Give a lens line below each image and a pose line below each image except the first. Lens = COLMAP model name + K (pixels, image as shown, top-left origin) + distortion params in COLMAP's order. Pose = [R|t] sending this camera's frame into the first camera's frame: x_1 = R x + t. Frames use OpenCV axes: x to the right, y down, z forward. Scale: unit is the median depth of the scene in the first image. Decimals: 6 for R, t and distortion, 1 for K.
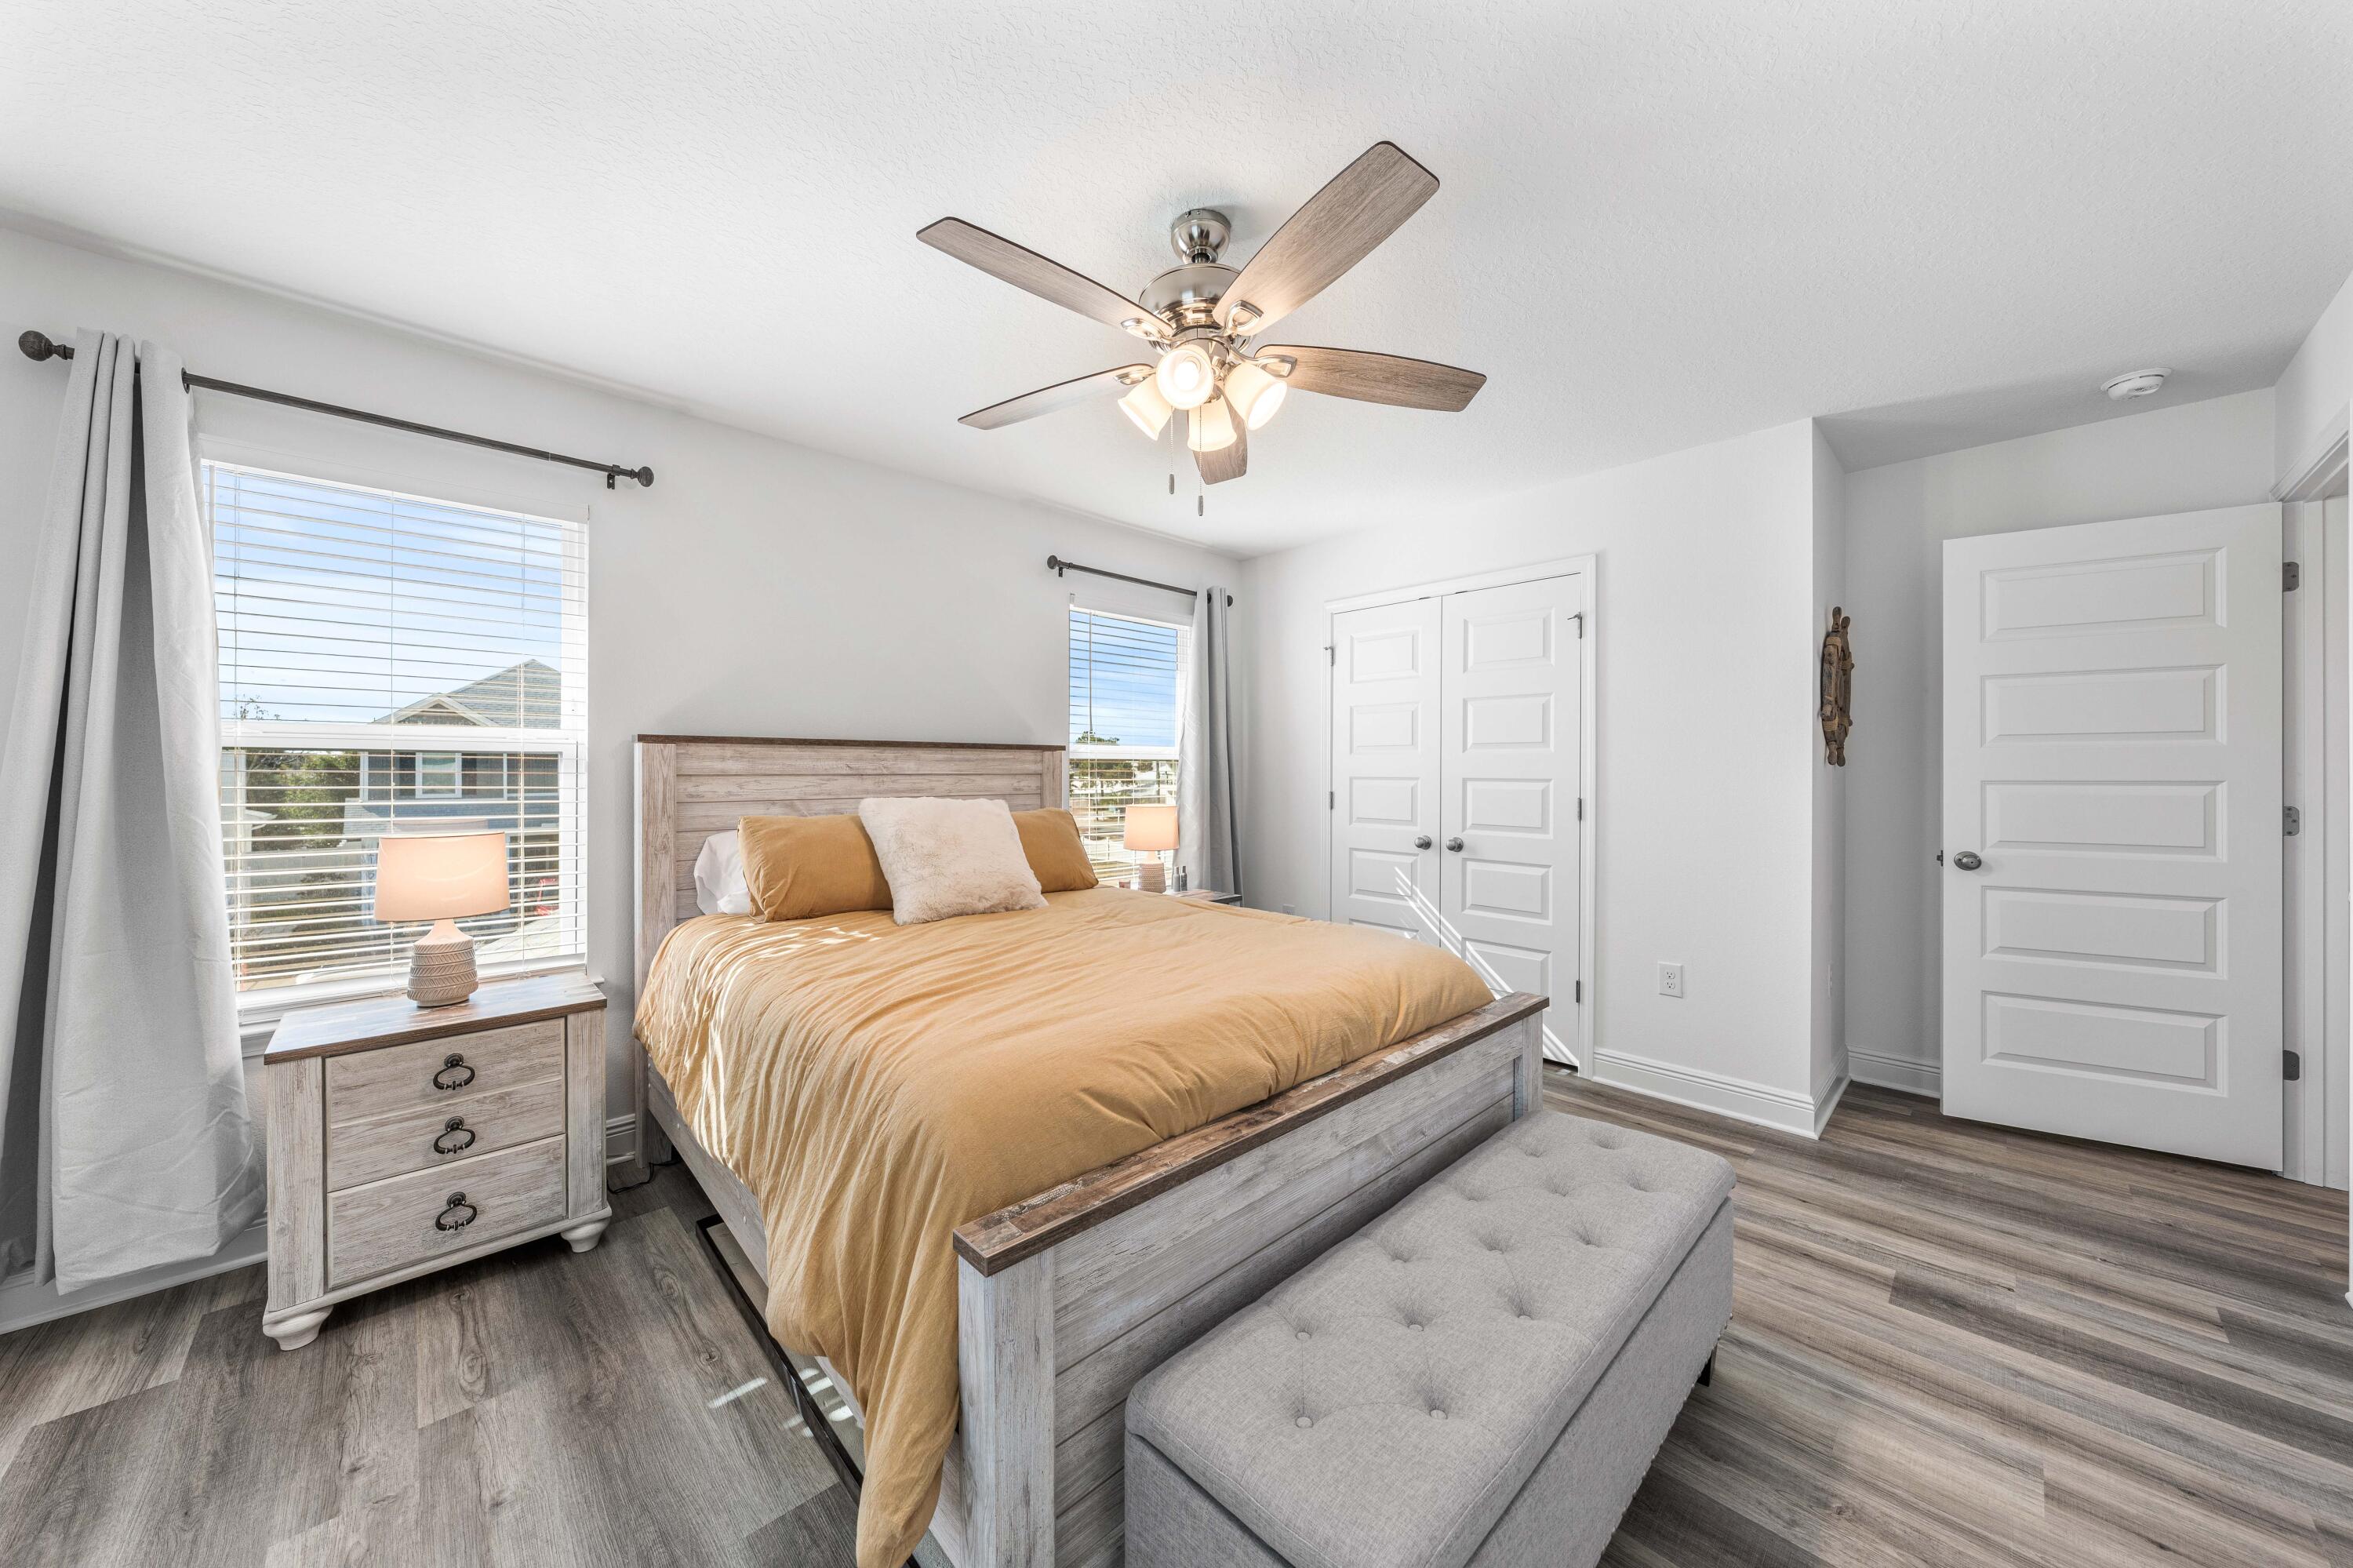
lens RADIAL K [[806.3, 0, 1179.7], [0, 806.3, 760.2], [0, 0, 1]] dist [-0.000500, 0.000176]
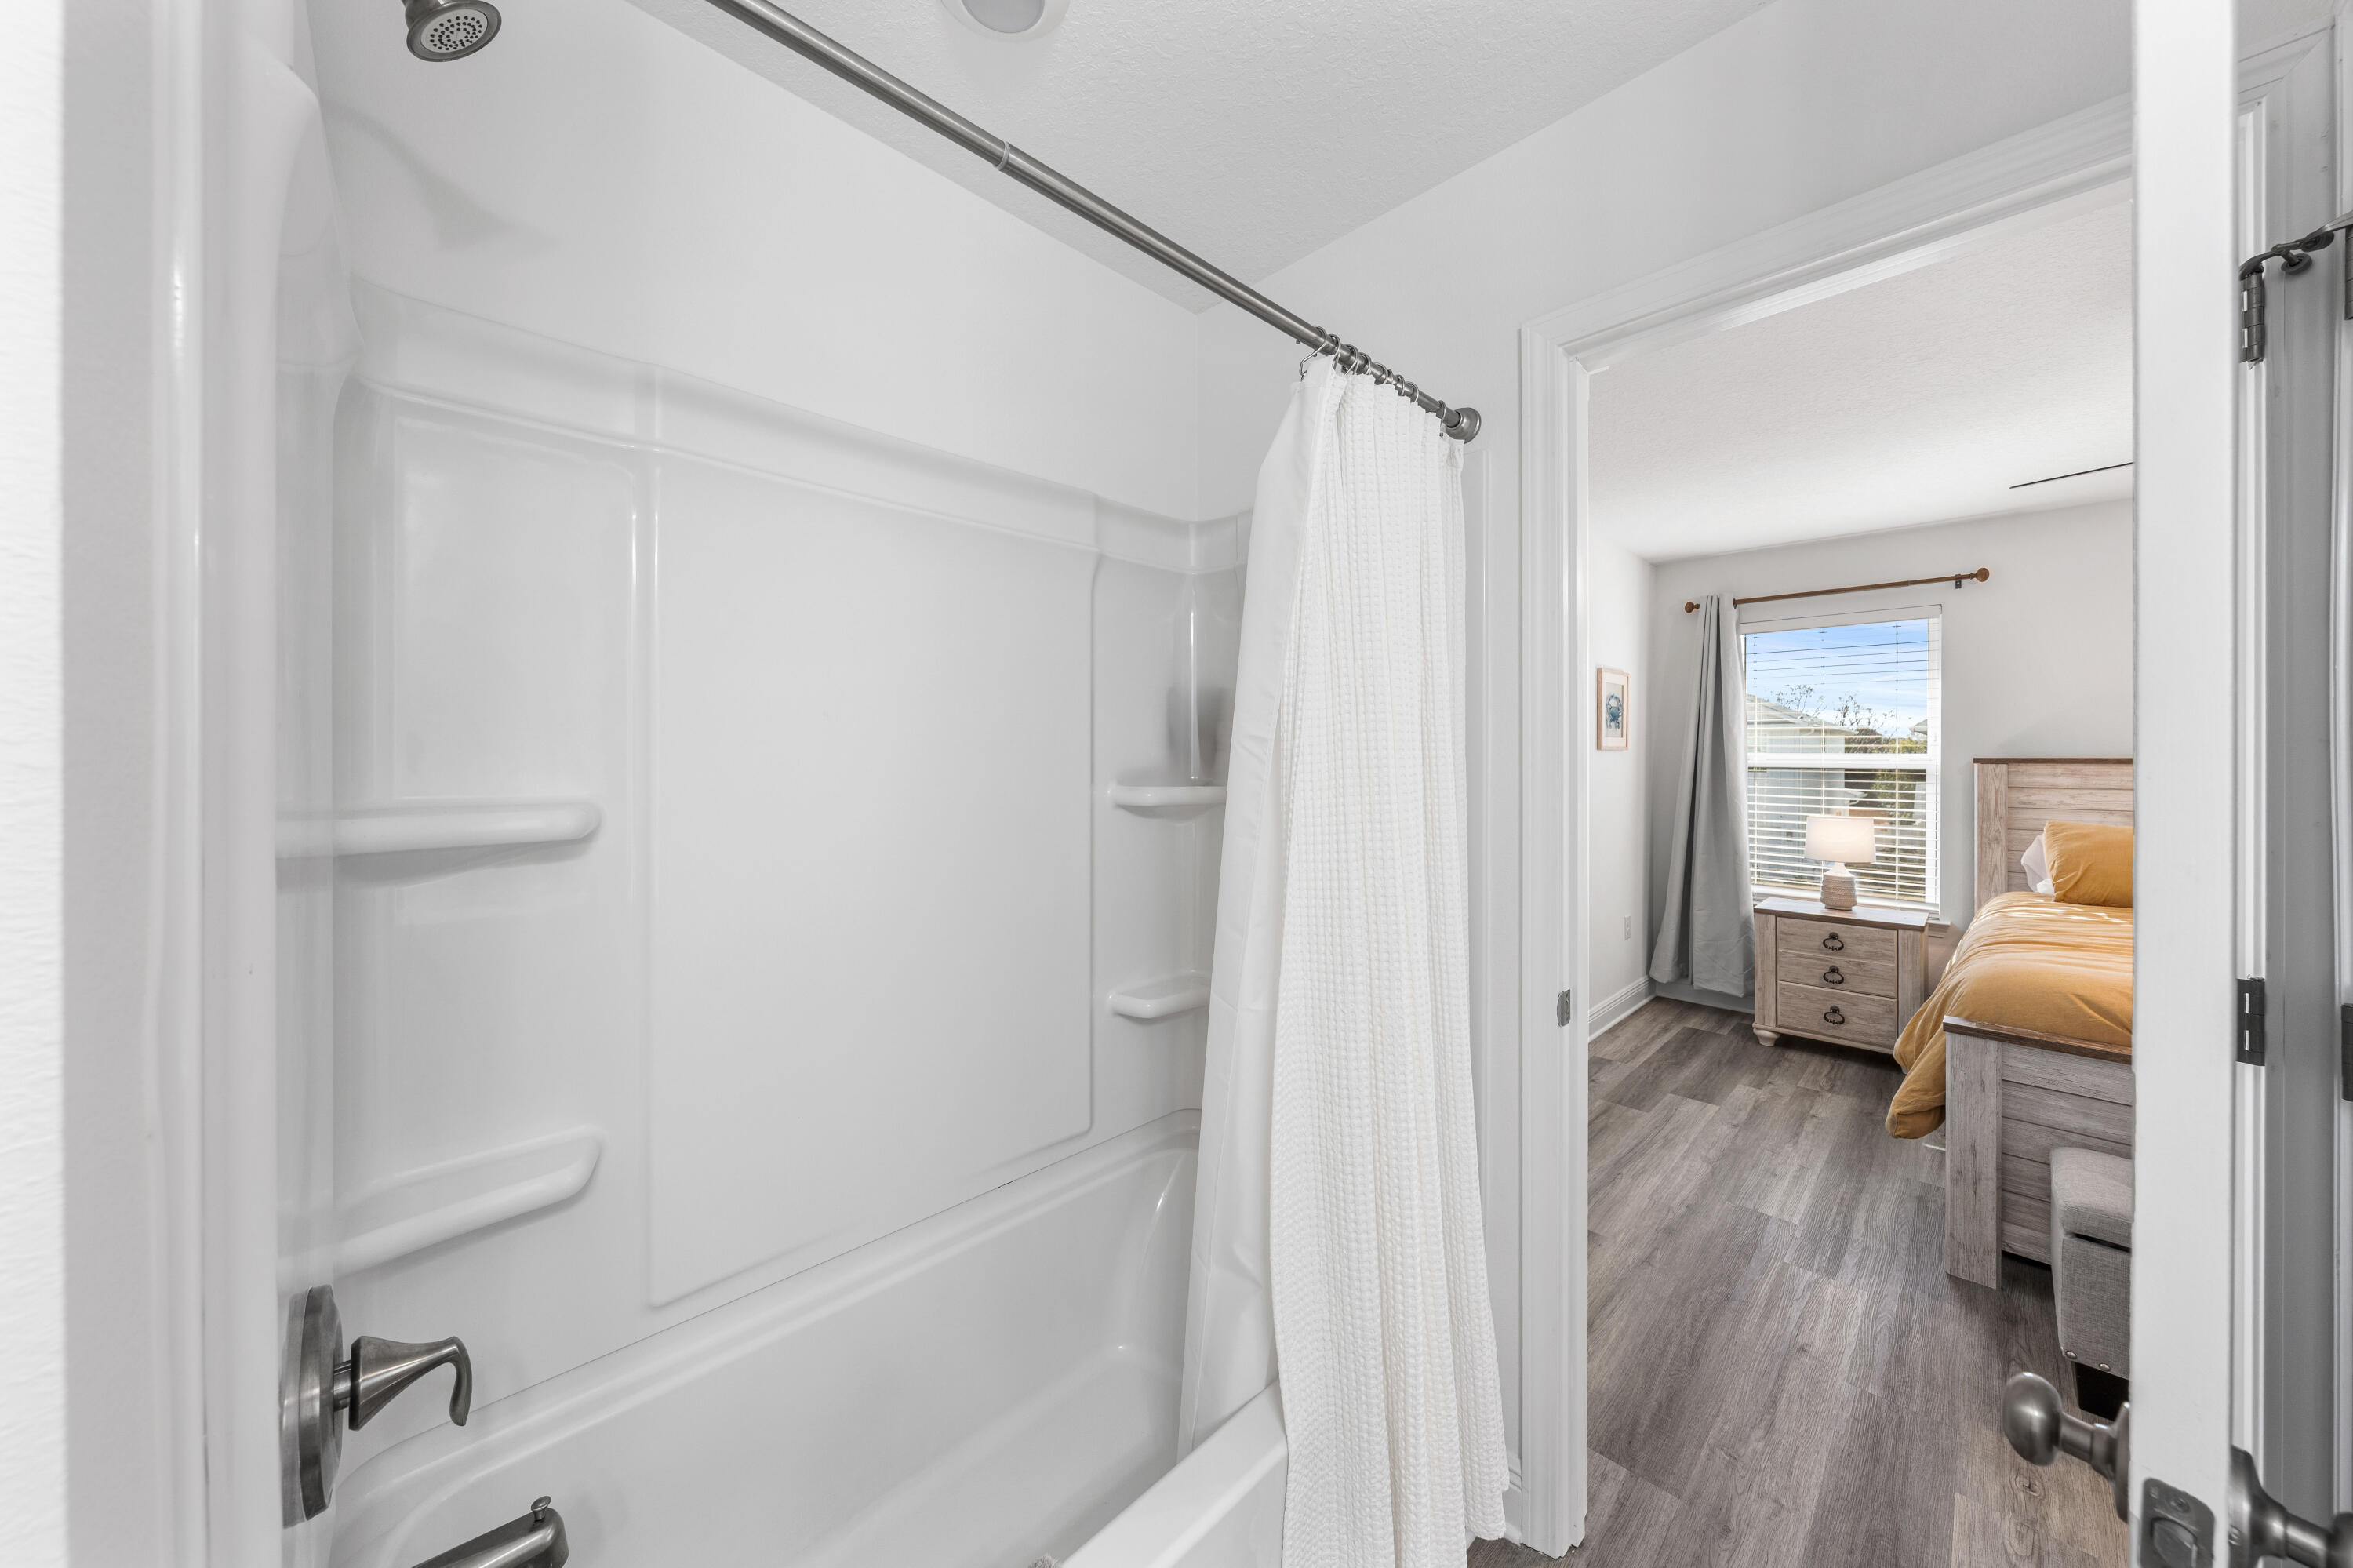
lens RADIAL K [[806.3, 0, 1169.6], [0, 806.3, 777.9], [0, 0, 1]] dist [-0.000500, 0.000176]
pose [[0.007328, 0.033898, -0.999398, 0.997834], [0.018891, 0.999242, 0.034032, -0.096140], [0.999795, -0.019129, 0.006682, -0.584894]]
